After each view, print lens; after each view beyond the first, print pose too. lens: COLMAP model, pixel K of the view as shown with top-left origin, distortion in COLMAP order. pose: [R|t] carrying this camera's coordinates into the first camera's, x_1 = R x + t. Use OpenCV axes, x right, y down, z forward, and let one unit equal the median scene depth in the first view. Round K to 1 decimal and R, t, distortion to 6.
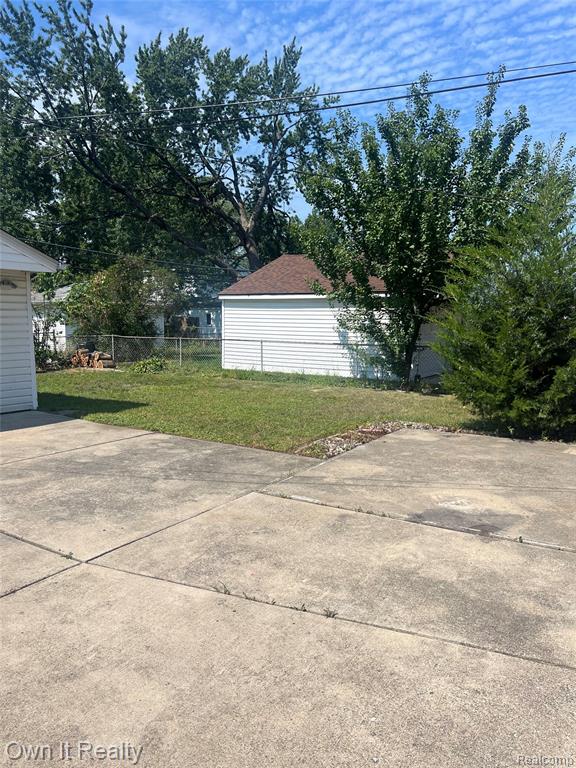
lens RADIAL K [[582.6, 0, 289.4], [0, 582.6, 388.5], [0, 0, 1]] dist [0.064305, -0.067302]
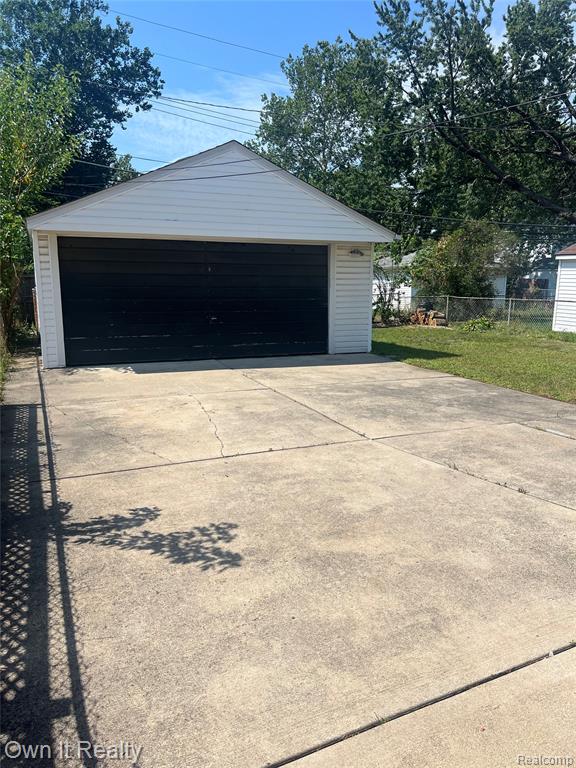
lens RADIAL K [[582.6, 0, 289.4], [0, 582.6, 388.5], [0, 0, 1]] dist [0.064305, -0.067302]
pose [[0.835005, 0.100677, -0.540953, 0.048357], [-0.067690, 0.994446, 0.080591, 0.010034], [0.546062, -0.030676, 0.837183, -0.064878]]
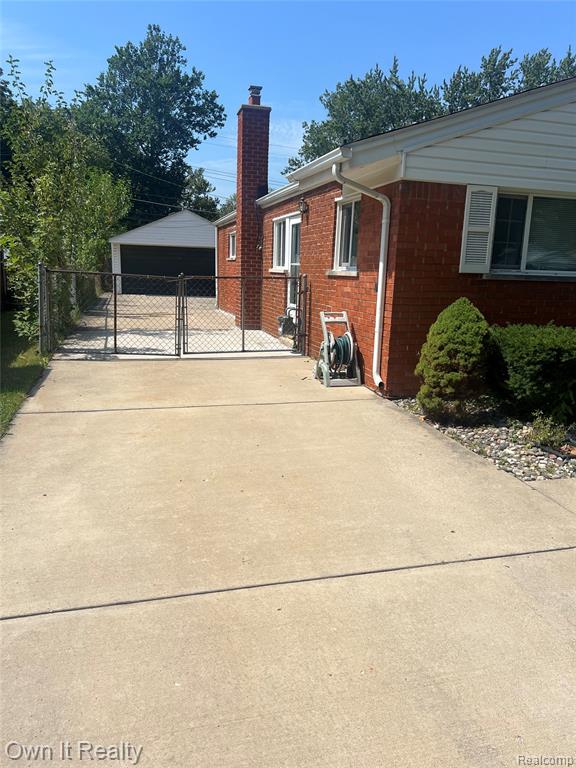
lens RADIAL K [[582.6, 0, 289.4], [0, 582.6, 388.5], [0, 0, 1]] dist [0.064305, -0.067302]
pose [[0.745368, 0.145501, -0.650582, 0.695032], [-0.102902, 0.989307, 0.103363, 0.071214], [0.658664, -0.010097, 0.752369, -0.440902]]
